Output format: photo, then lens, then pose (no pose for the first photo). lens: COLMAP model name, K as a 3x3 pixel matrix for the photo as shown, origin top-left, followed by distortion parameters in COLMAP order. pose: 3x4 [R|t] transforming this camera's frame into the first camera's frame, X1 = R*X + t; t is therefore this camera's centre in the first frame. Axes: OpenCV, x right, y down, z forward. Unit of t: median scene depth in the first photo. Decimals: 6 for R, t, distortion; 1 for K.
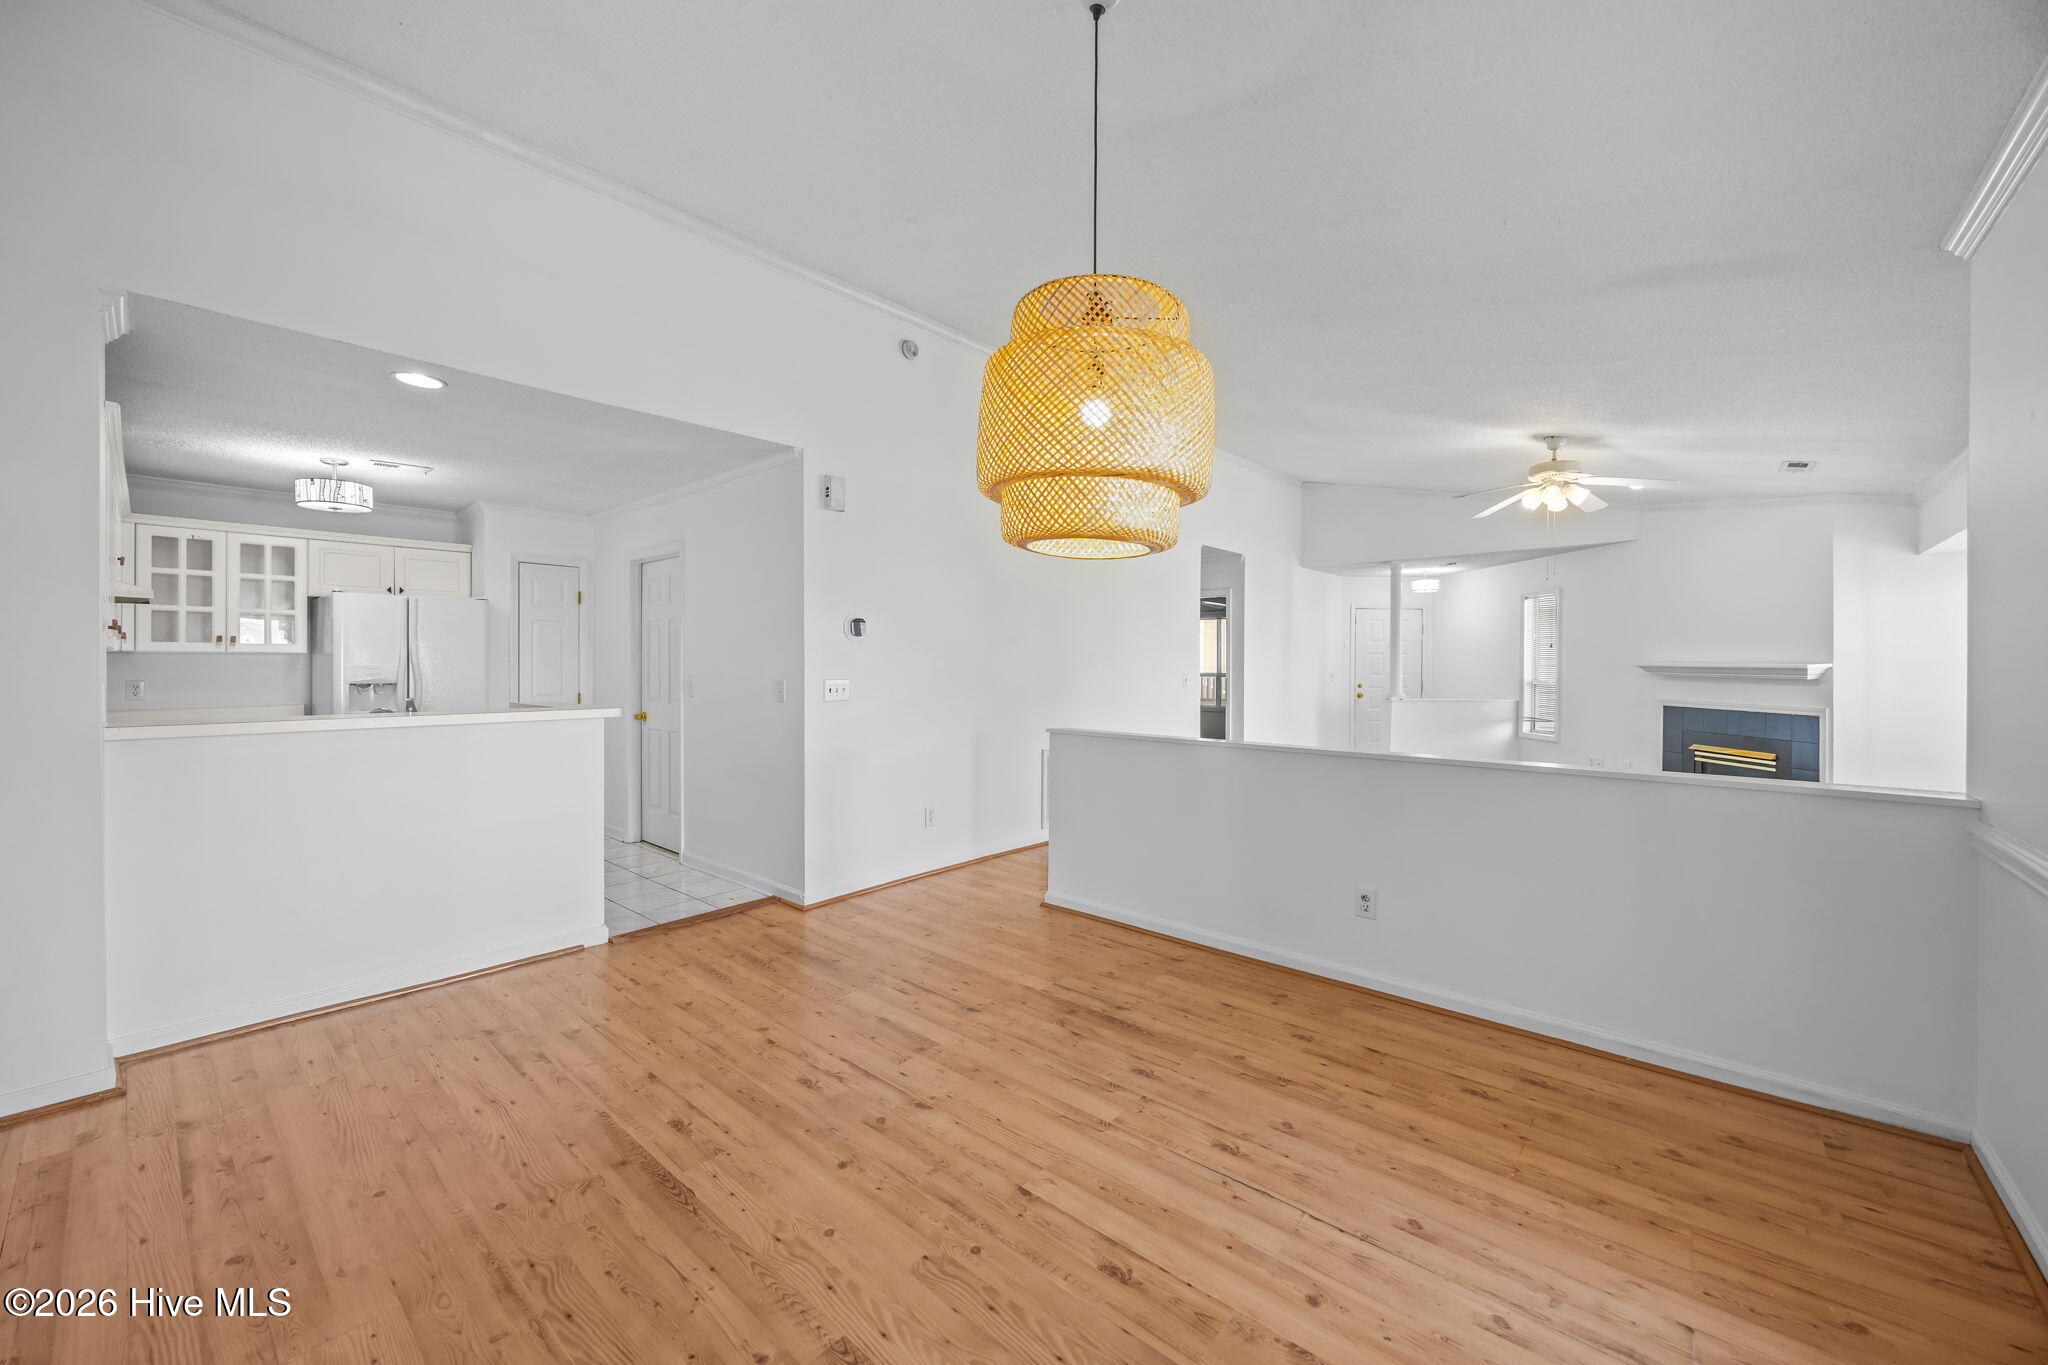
lens RADIAL K [[780.3, 0, 1026.3], [0, 780.3, 678.1], [0, 0, 1]] dist [-0.000368, -0.000151]
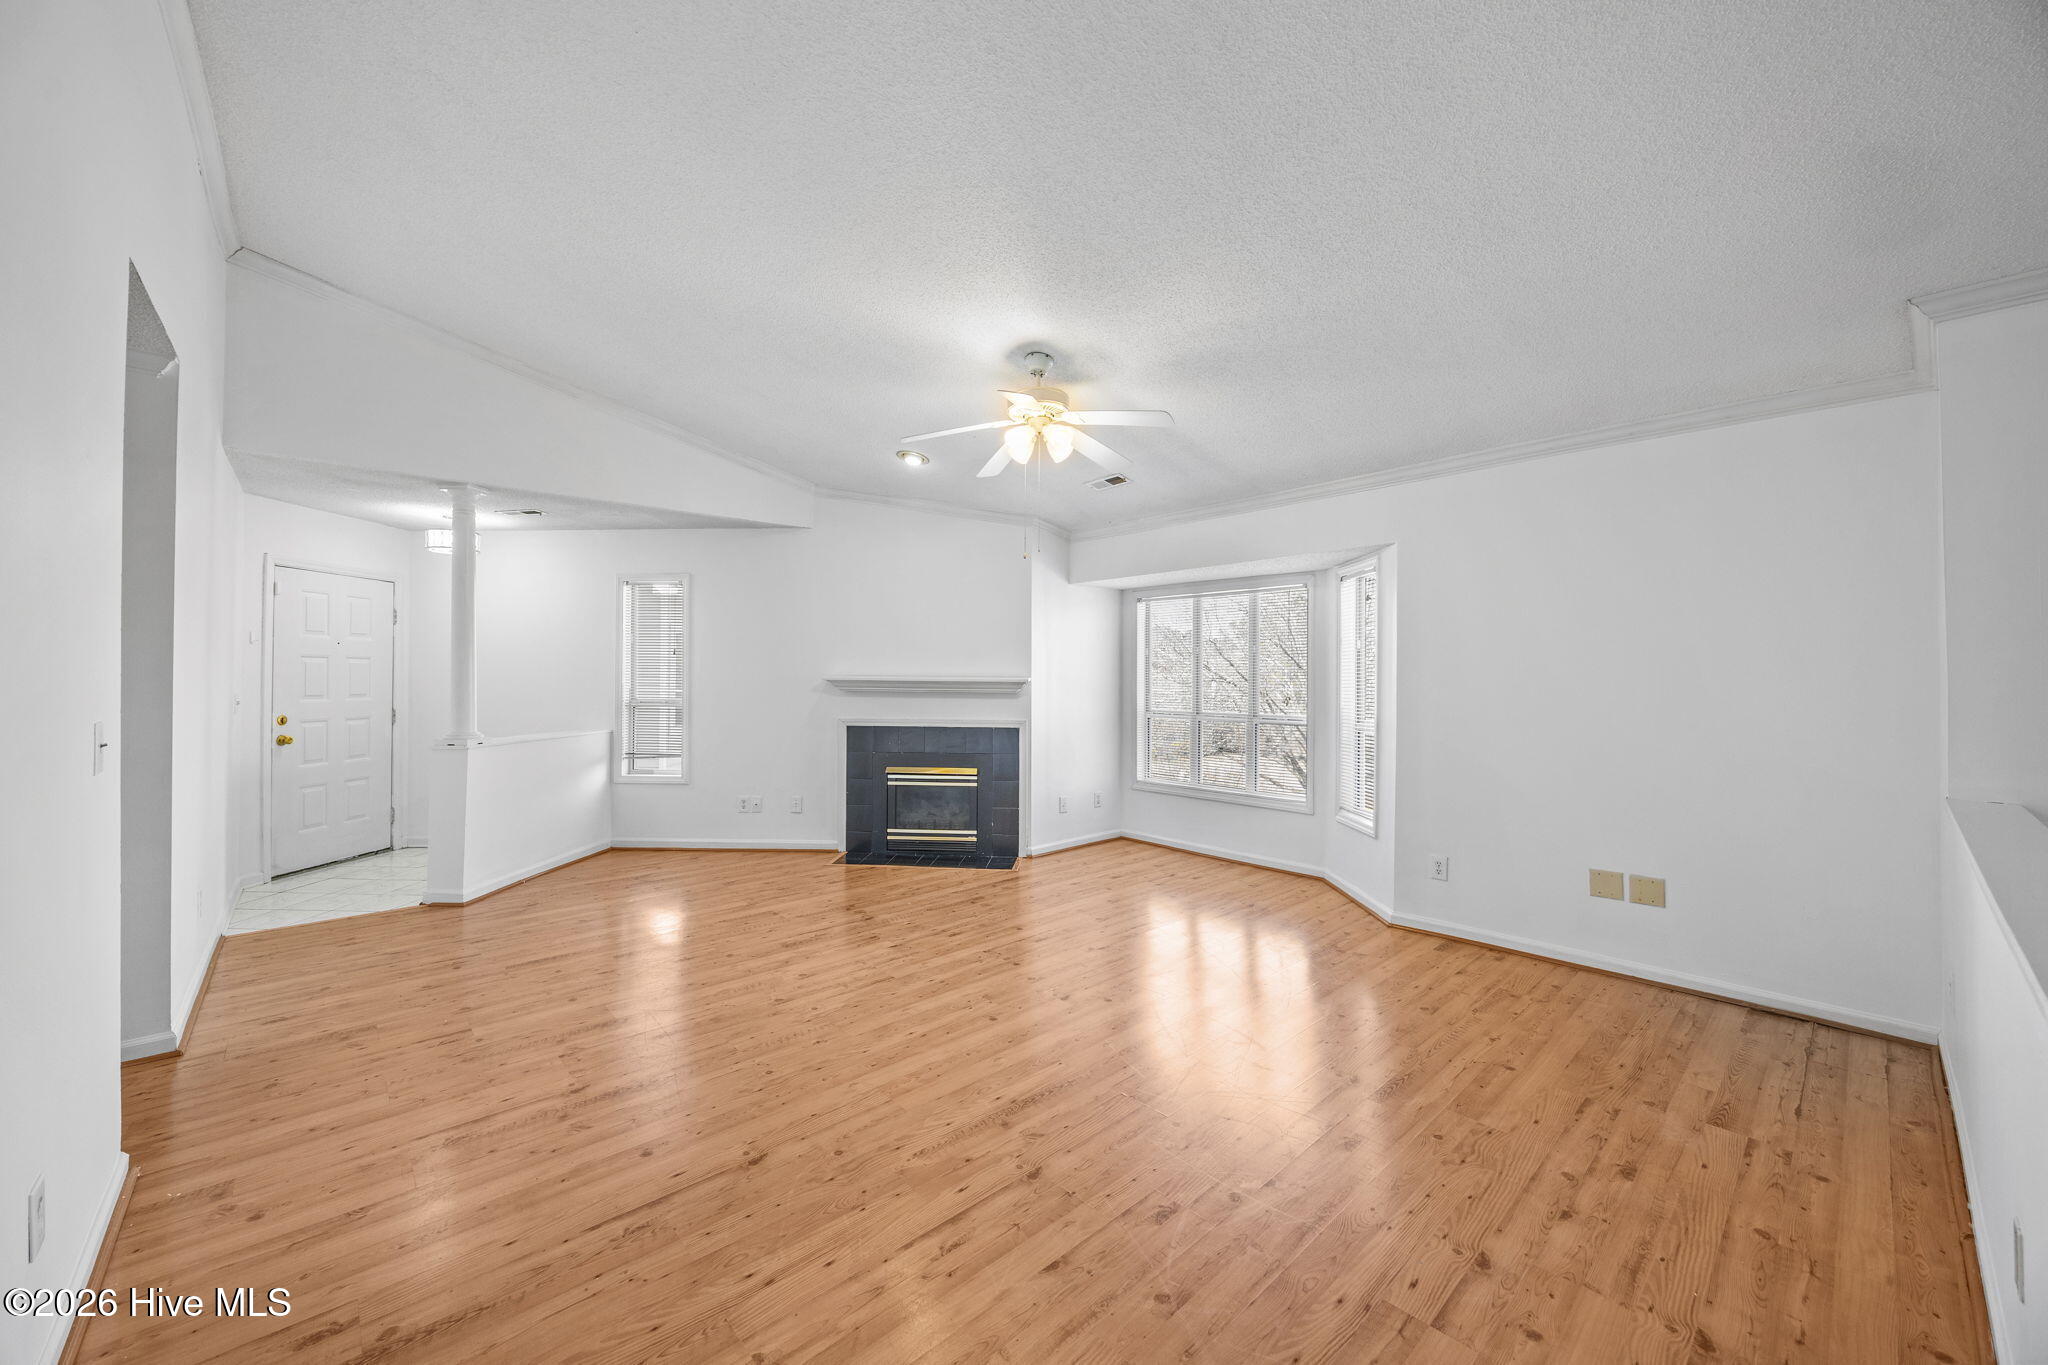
lens RADIAL K [[780.3, 0, 1026.3], [0, 780.3, 678.1], [0, 0, 1]] dist [-0.000368, -0.000151]
pose [[0.108664, -0.000454, 0.994078, -0.016875], [0.016769, 0.999858, -0.001376, -0.014525], [-0.993937, 0.016819, 0.108656, 0.819276]]
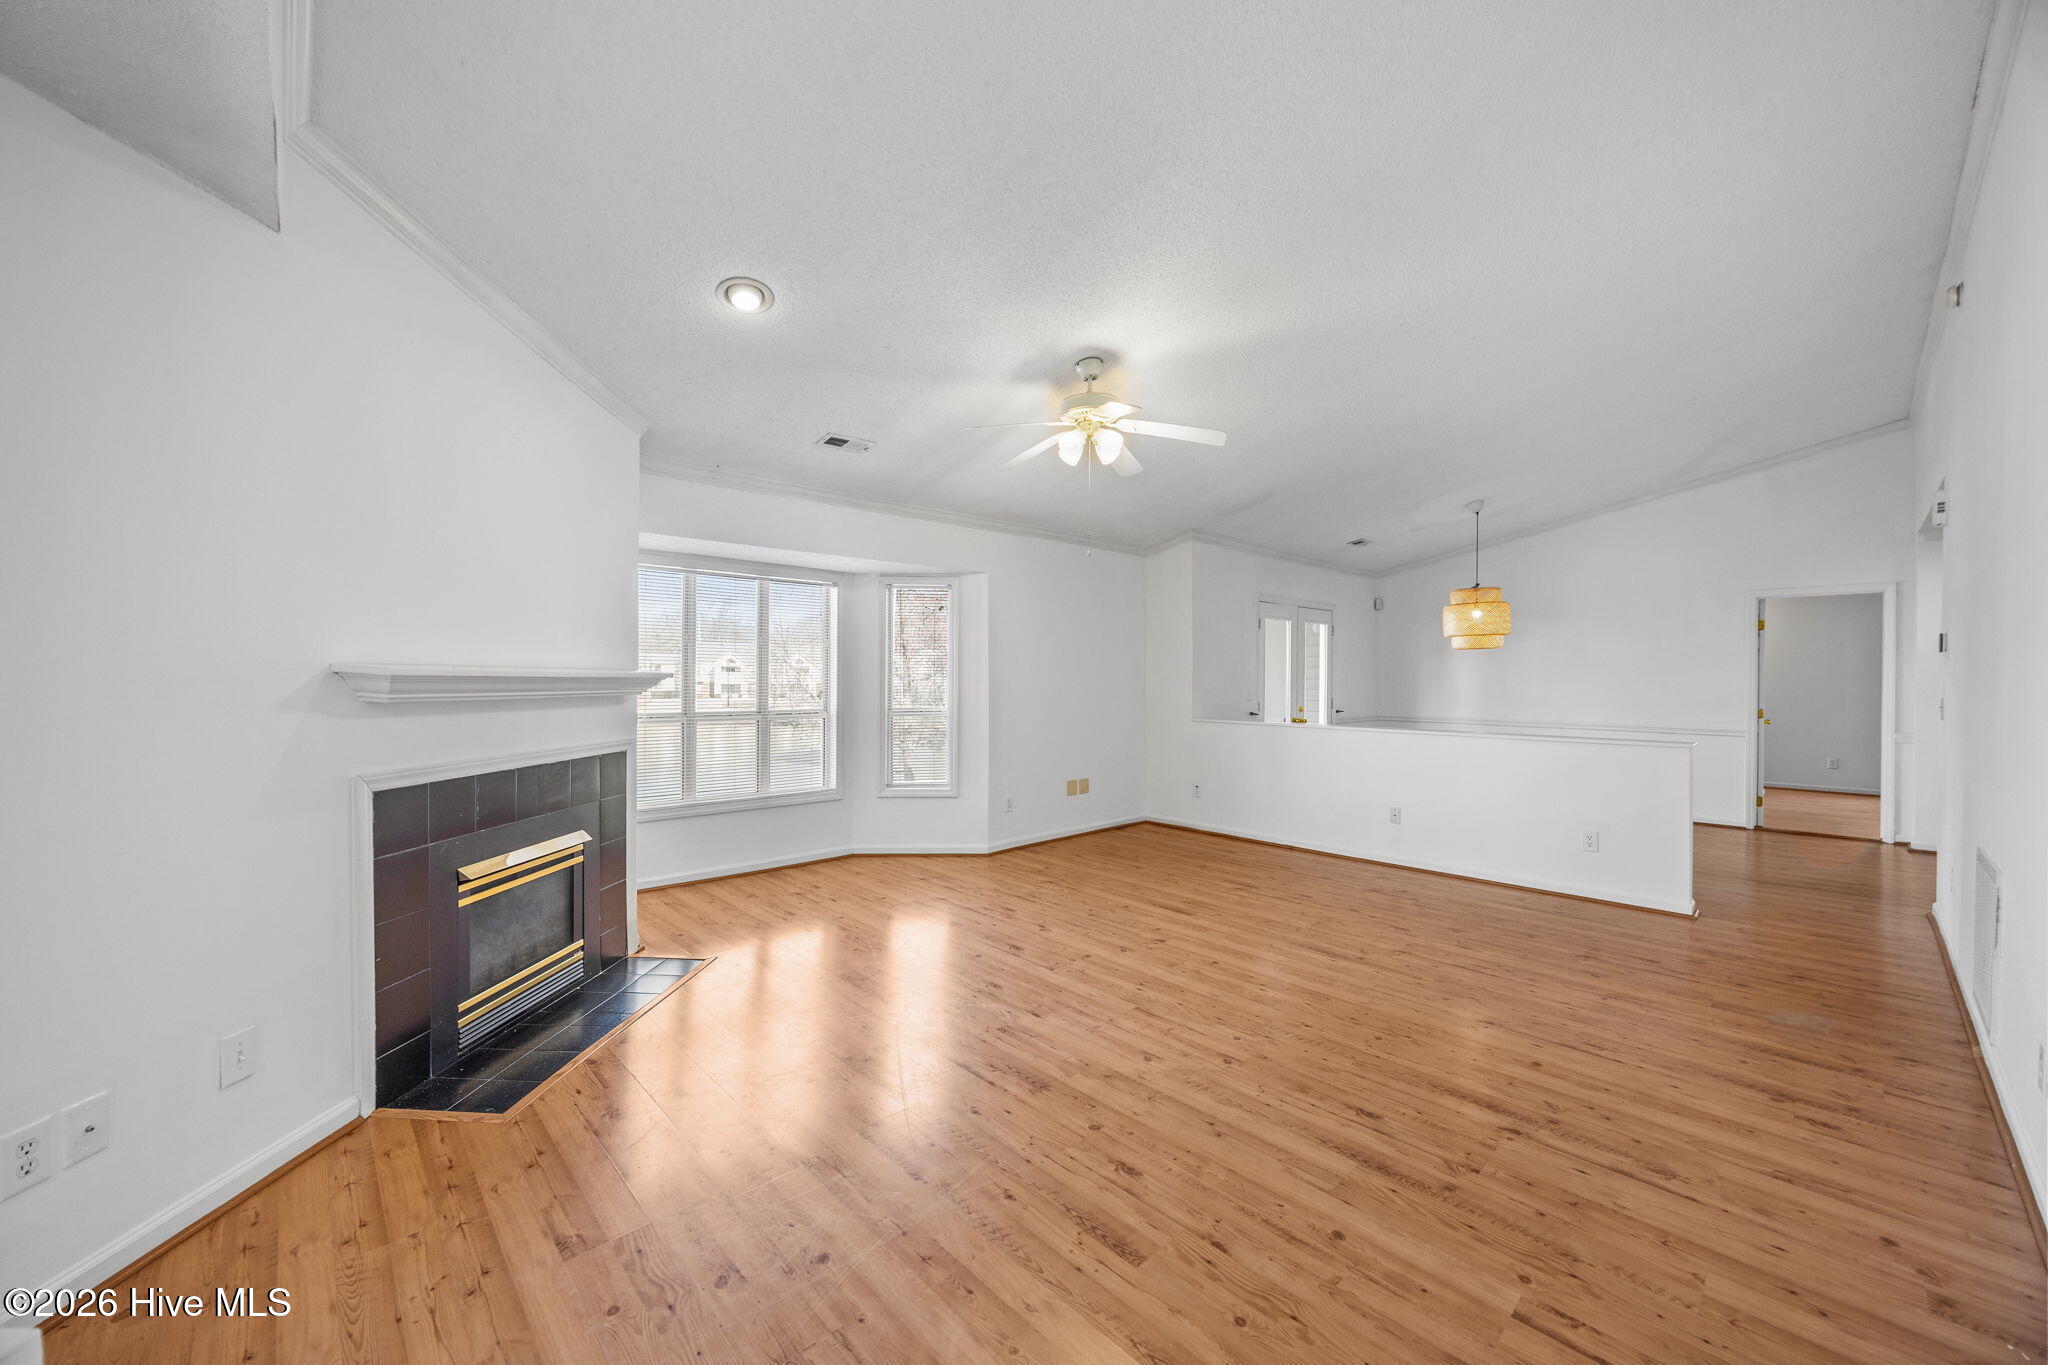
lens RADIAL K [[780.3, 0, 1026.3], [0, 780.3, 678.1], [0, 0, 1]] dist [-0.000368, -0.000151]
pose [[-0.996231, -0.003300, 0.086682, 0.587737], [-0.001481, 0.999778, 0.021035, -0.023682], [-0.086732, 0.020827, -0.996014, 1.512758]]
